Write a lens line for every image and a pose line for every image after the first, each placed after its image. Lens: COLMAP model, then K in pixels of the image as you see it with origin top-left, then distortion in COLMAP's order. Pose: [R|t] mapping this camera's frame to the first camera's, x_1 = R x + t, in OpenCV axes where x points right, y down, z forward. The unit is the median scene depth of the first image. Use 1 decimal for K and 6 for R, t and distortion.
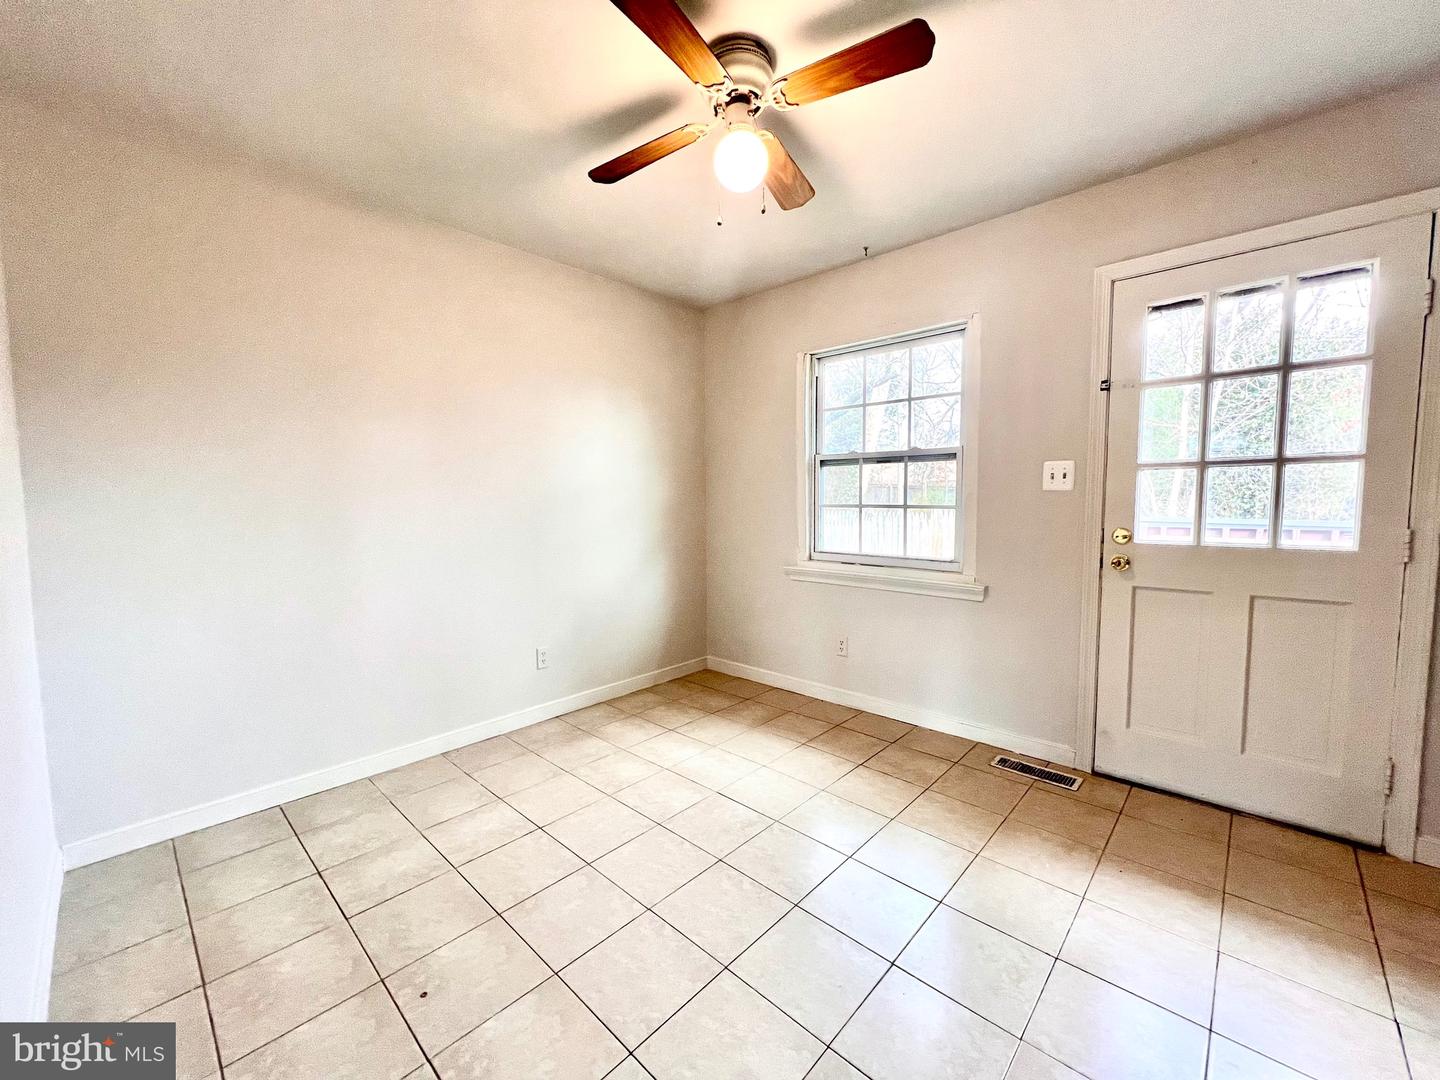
lens RADIAL K [[574.3, 0, 720.0], [0, 574.3, 540.0], [0, 0, 1]] dist [-0.001957, 0.000044]
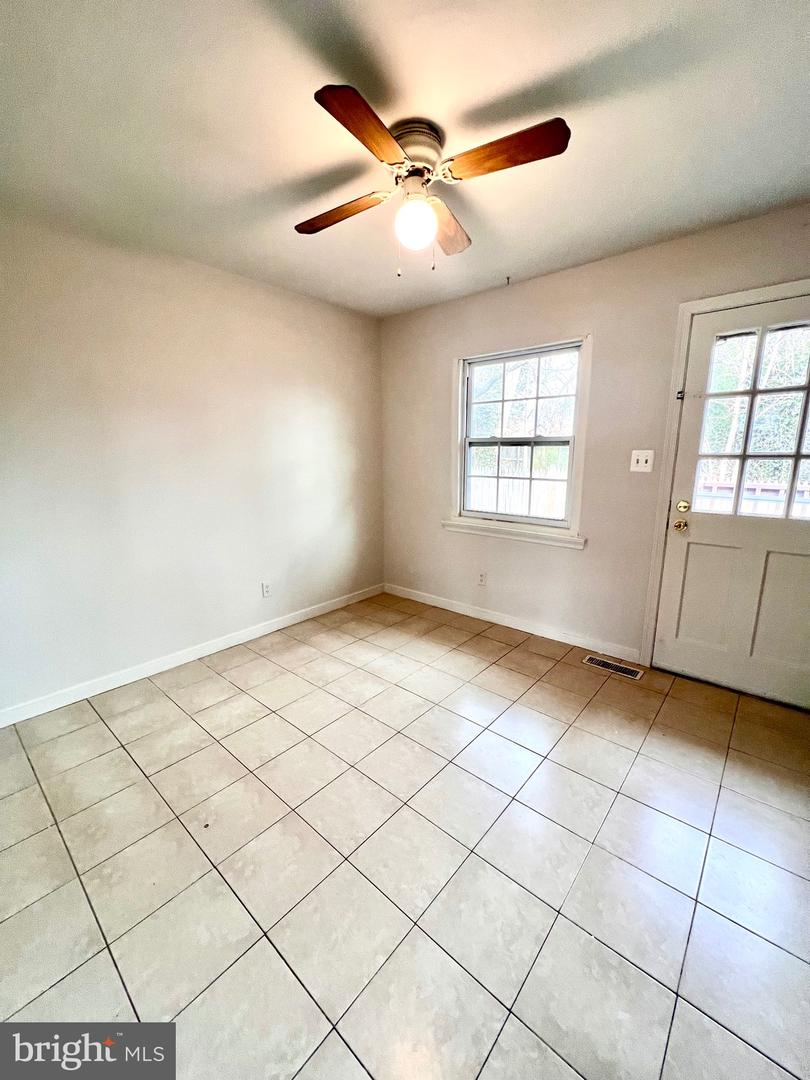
lens RADIAL K [[430.8, 0, 403.6], [0, 430.8, 537.6], [0, 0, 1]] dist [-0.001957, 0.000044]
pose [[0.999419, -0.002651, 0.033968, -0.018953], [-0.001609, 0.992185, 0.124763, -0.062052], [-0.034033, -0.124745, 0.991605, -0.029624]]
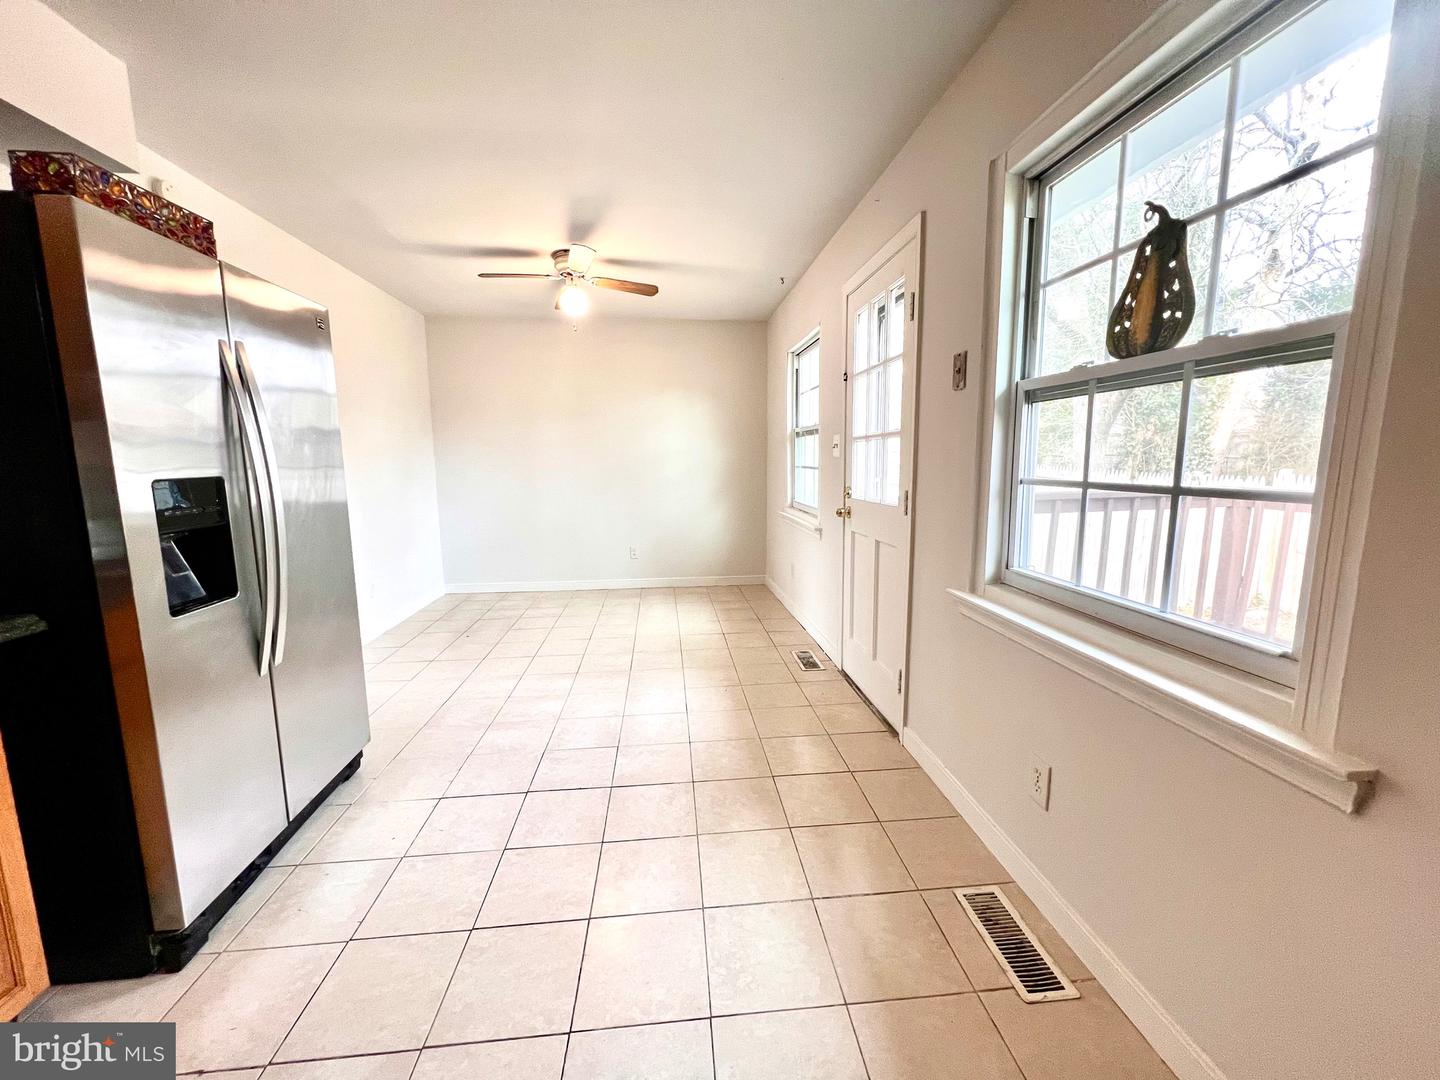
lens RADIAL K [[574.3, 0, 720.0], [0, 574.3, 540.0], [0, 0, 1]] dist [-0.001957, 0.000044]
pose [[0.750689, 0.092894, -0.654092, 1.358812], [-0.047535, 0.995094, 0.086768, 0.001928], [0.658943, -0.034043, 0.751422, -0.191392]]
